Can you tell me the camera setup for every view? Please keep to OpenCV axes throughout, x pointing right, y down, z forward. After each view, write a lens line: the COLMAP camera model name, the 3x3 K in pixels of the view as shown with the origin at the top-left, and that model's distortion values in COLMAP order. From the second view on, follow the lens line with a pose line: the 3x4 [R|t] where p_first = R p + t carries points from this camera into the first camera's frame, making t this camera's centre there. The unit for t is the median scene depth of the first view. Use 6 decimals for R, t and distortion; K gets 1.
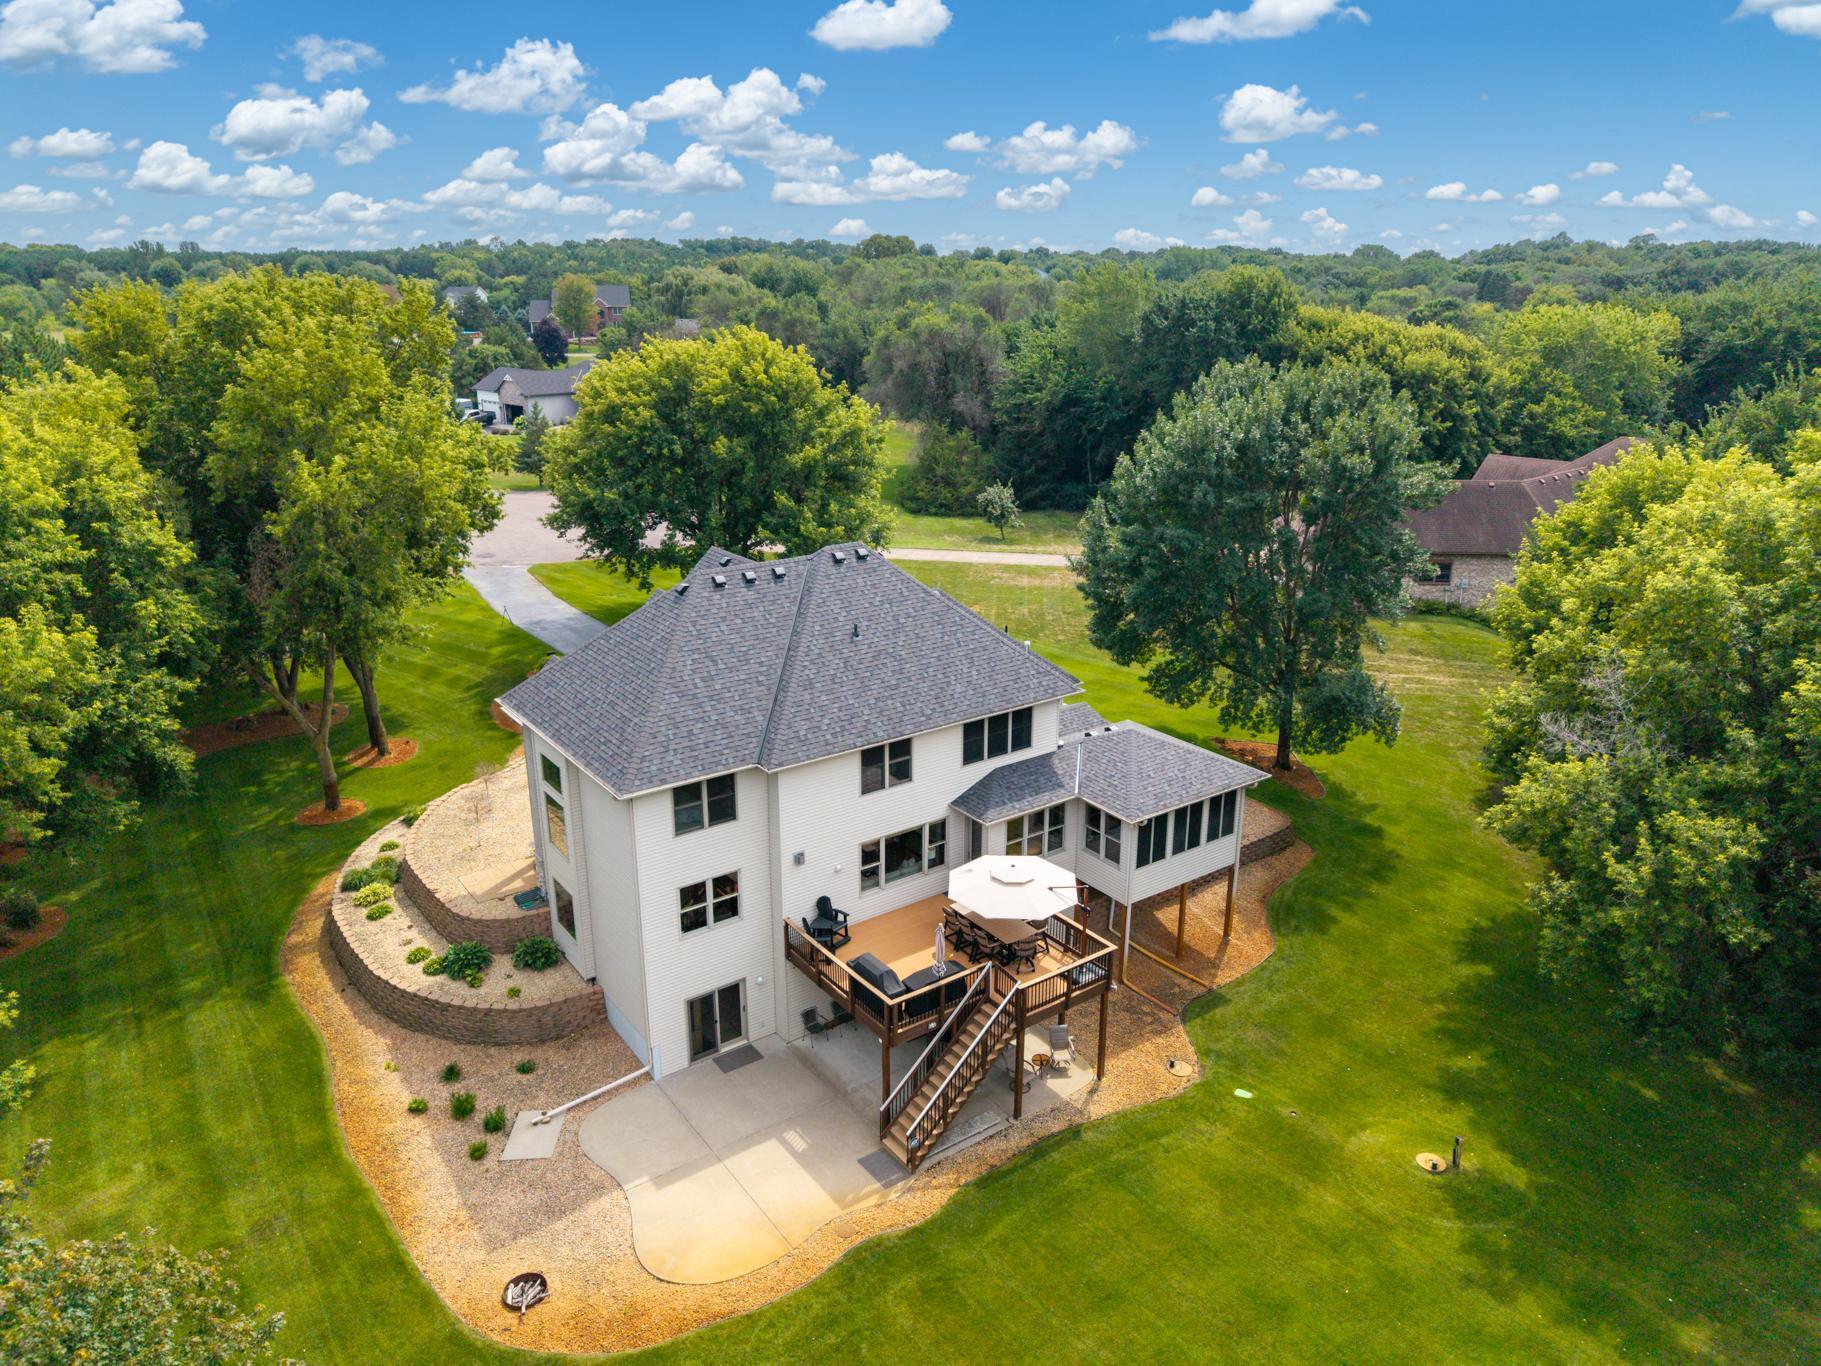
lens RADIAL K [[1228.0, 0, 898.3], [0, 1228.0, 676.0], [0, 0, 1]] dist [0.031898, -0.033446]
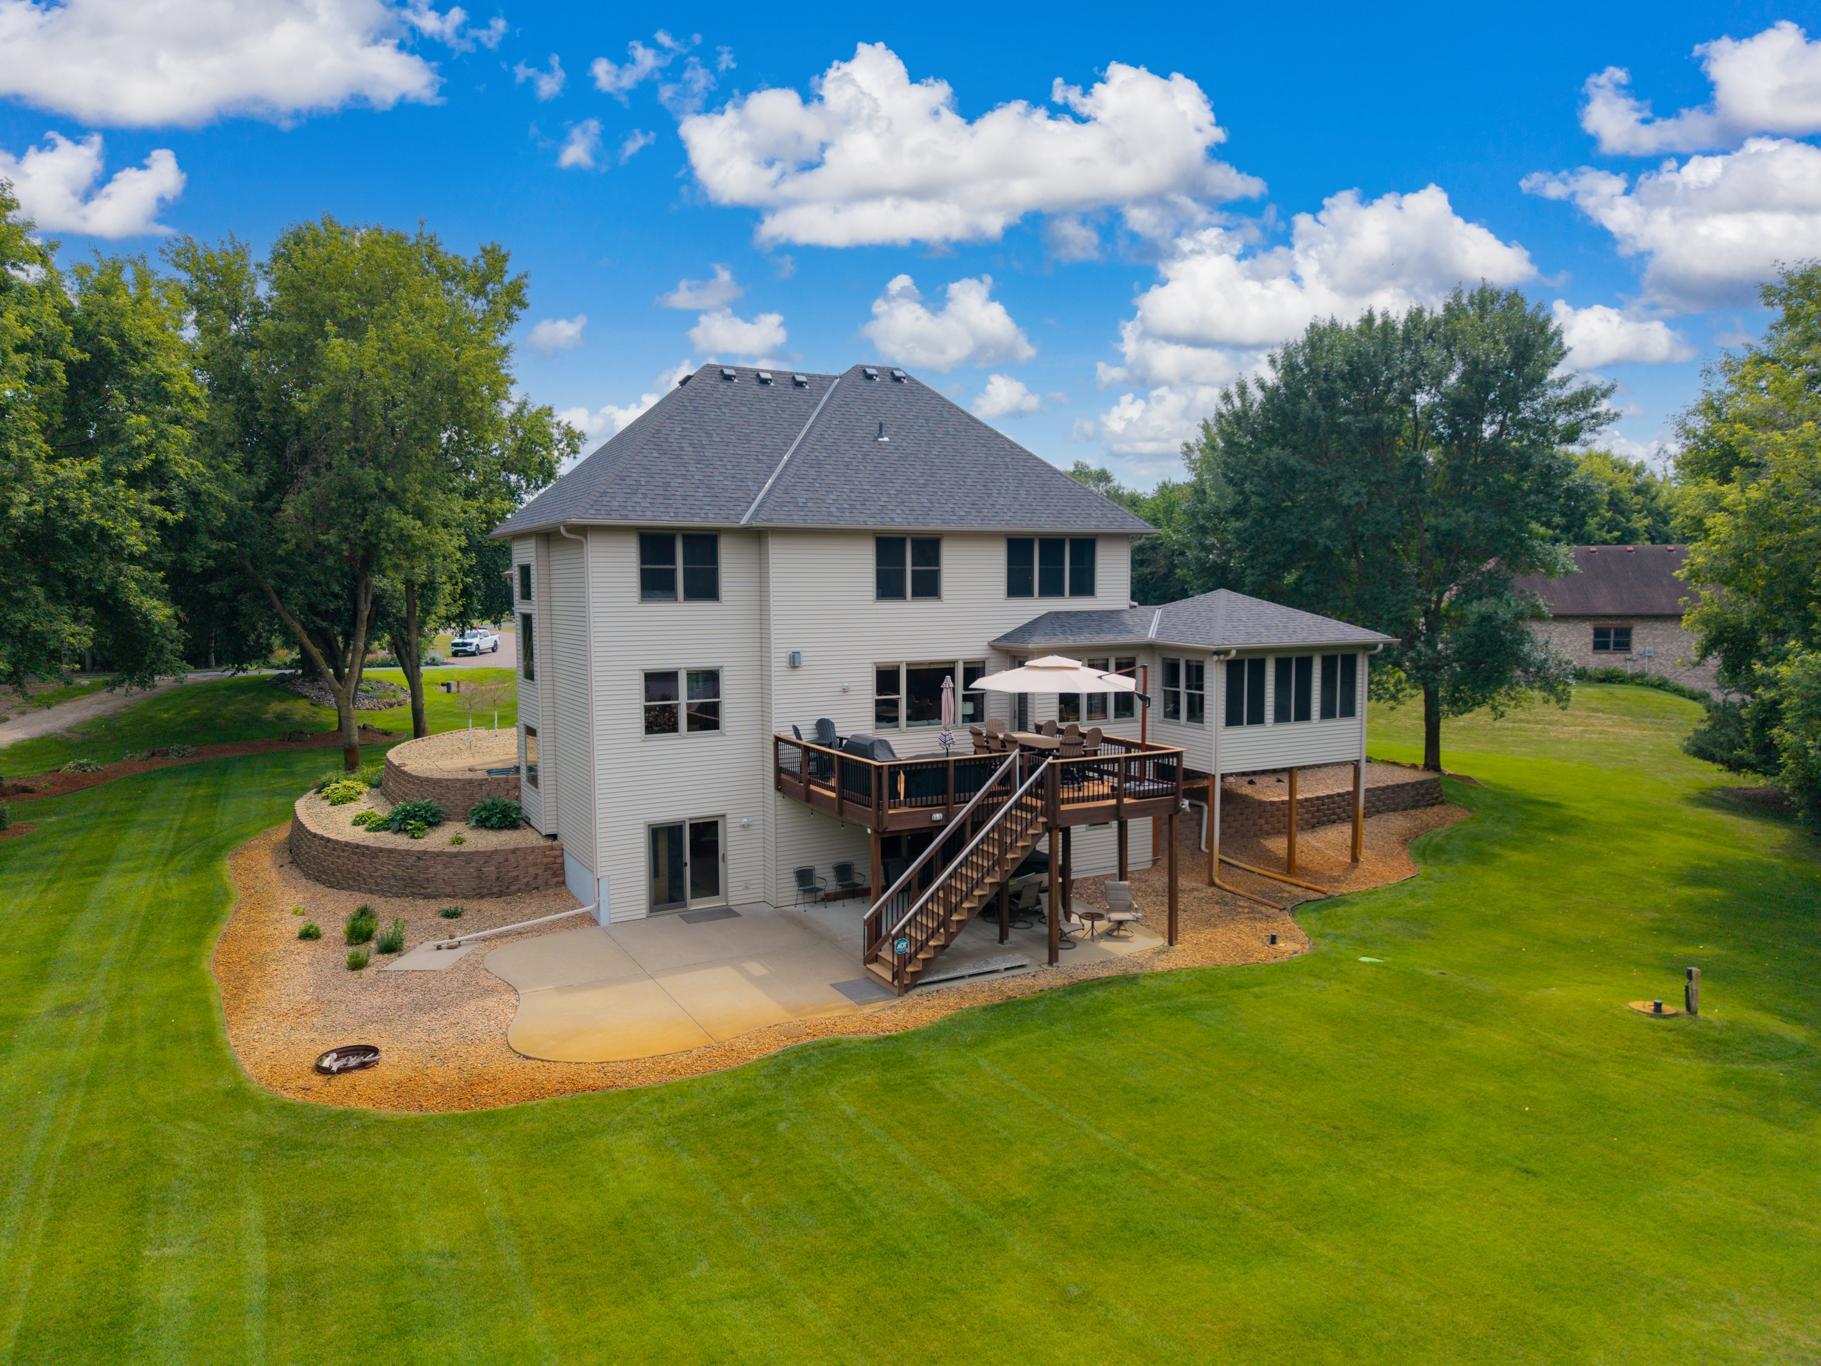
lens RADIAL K [[1216.0, 0, 897.3], [0, 1216.0, 675.0], [0, 0, 1]] dist [0.056211, -0.072355]
pose [[0.992124, 0.007543, -0.125031, 0.085344], [-0.036127, 0.972998, -0.227967, 0.327011], [0.119935, 0.230689, 0.965608, 0.213728]]
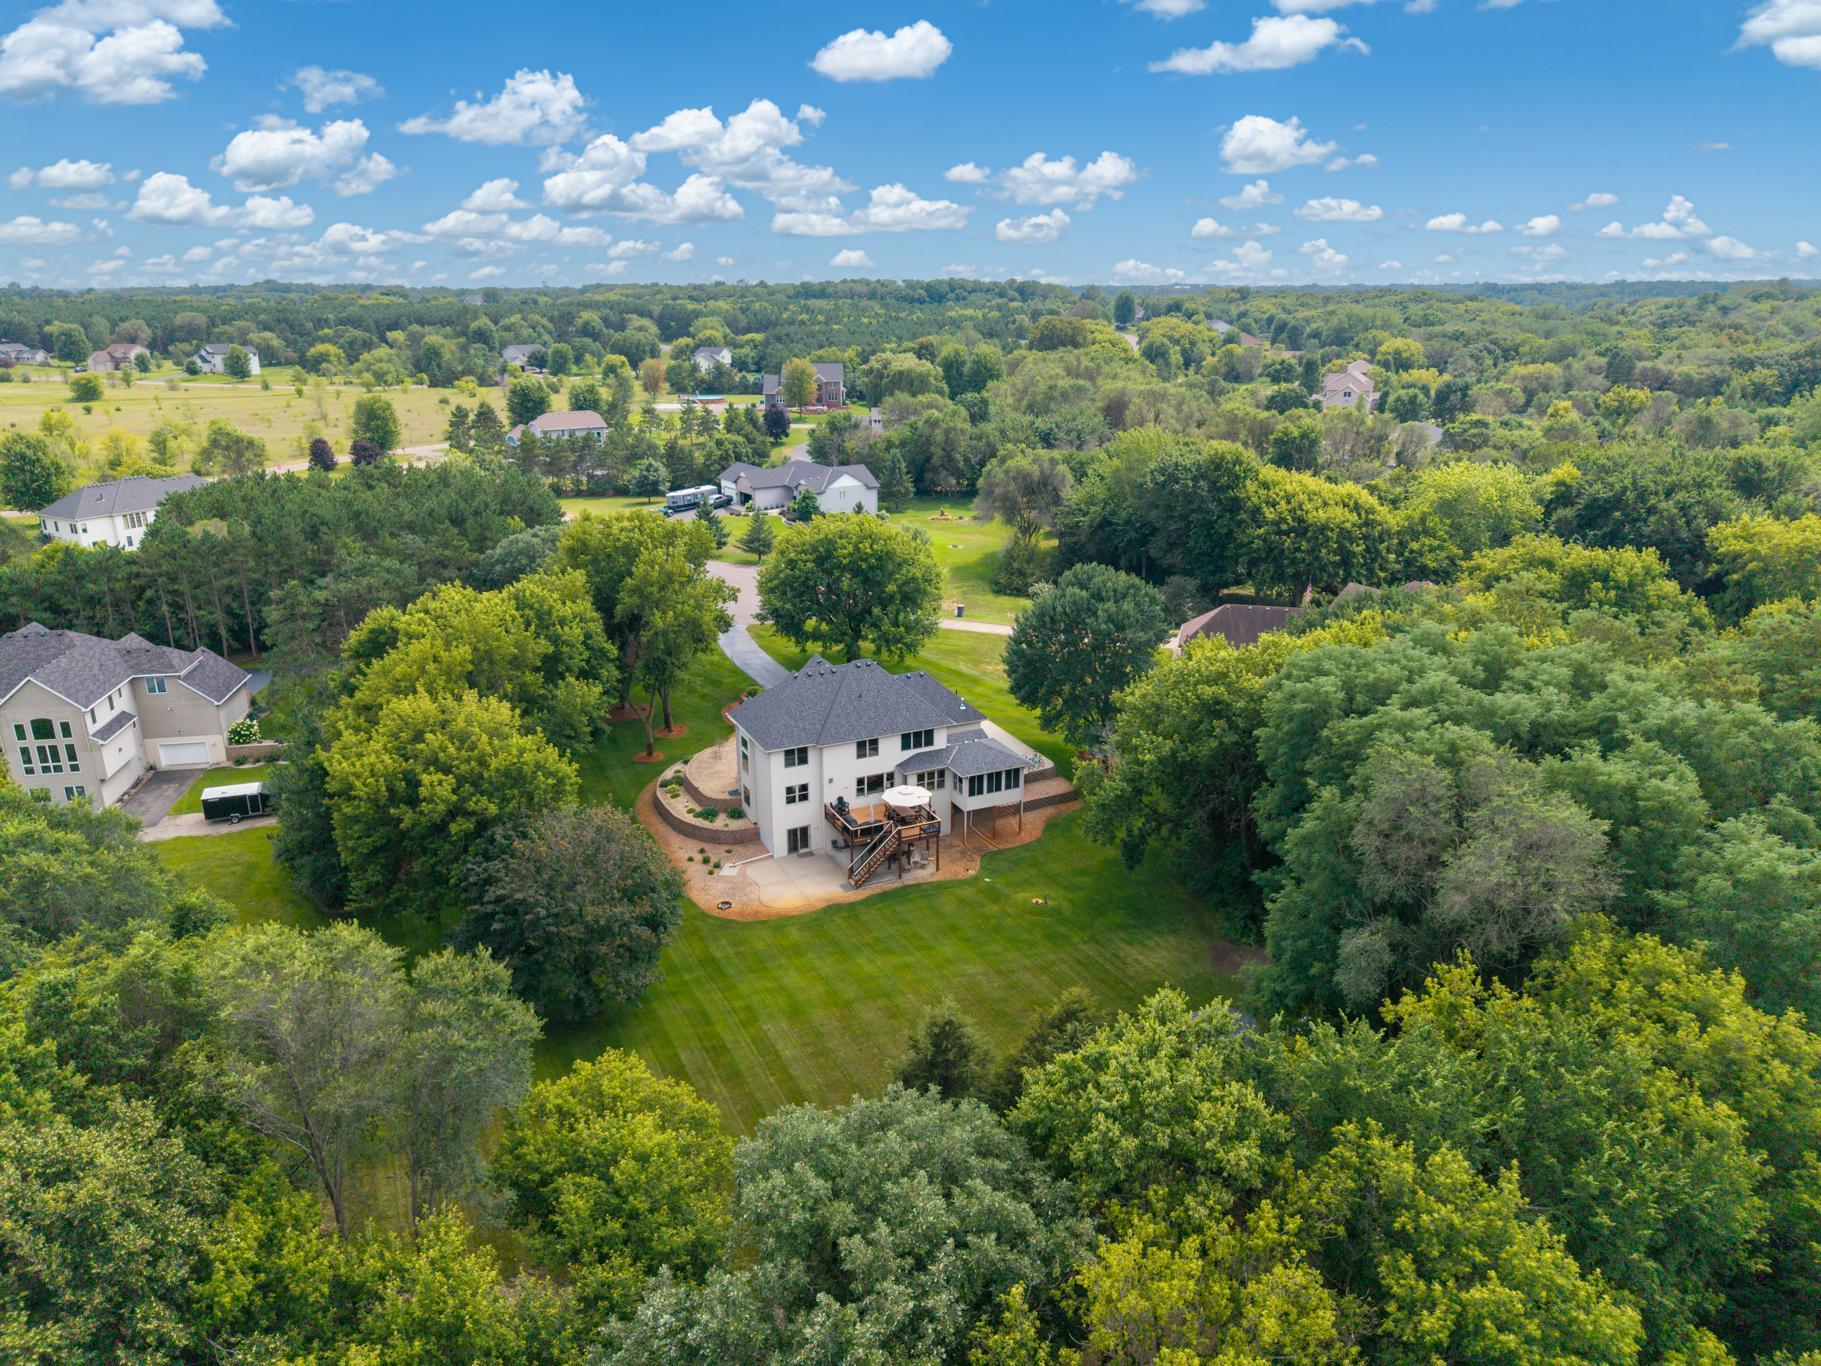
lens RADIAL K [[1220.7, 0, 916.0], [0, 1220.7, 672.9], [0, 0, 1]] dist [0.084659, -0.088567]
pose [[0.986251, 0.056641, -0.155243, 0.480795], [-0.057259, 0.998359, 0.000491, -0.094345], [0.155016, 0.008405, 0.987876, -1.539372]]
